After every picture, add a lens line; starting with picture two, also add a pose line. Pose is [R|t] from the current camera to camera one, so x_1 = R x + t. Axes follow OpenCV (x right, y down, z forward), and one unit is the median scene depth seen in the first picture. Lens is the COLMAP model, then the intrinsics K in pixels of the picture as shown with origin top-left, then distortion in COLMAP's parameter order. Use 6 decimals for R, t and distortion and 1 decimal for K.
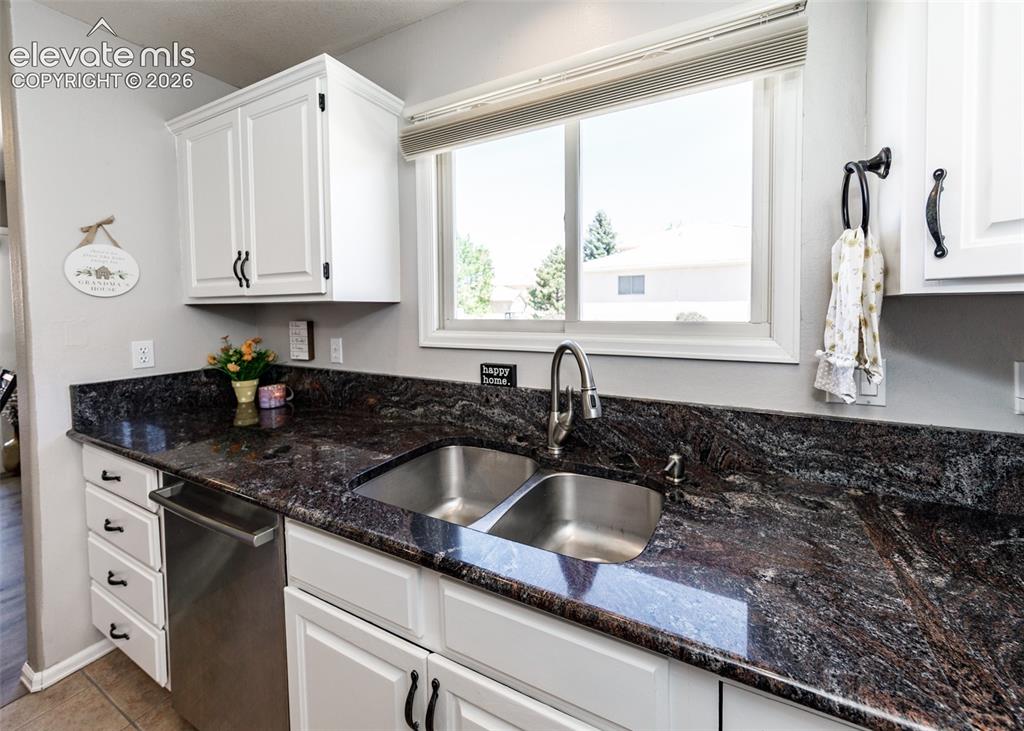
lens RADIAL K [[412.7, 0, 538.3], [0, 412.7, 324.9], [0, 0, 1]] dist [-0.000218, 0.000574]
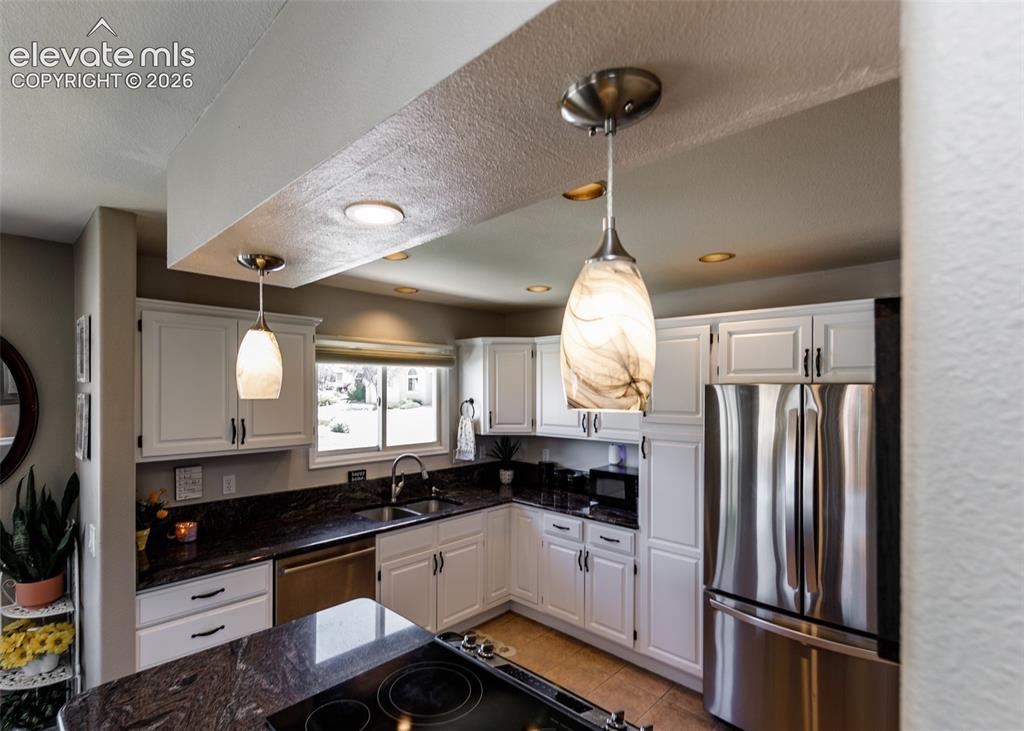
lens RADIAL K [[498.4, 0, 480.2], [0, 498.4, 386.3], [0, 0, 1]] dist [0.004215, 0.000166]
pose [[0.299738, 0.014962, 0.953904, -2.661667], [0.031073, 0.999193, -0.025436, -0.280348], [-0.953515, 0.037264, 0.299032, -0.389144]]
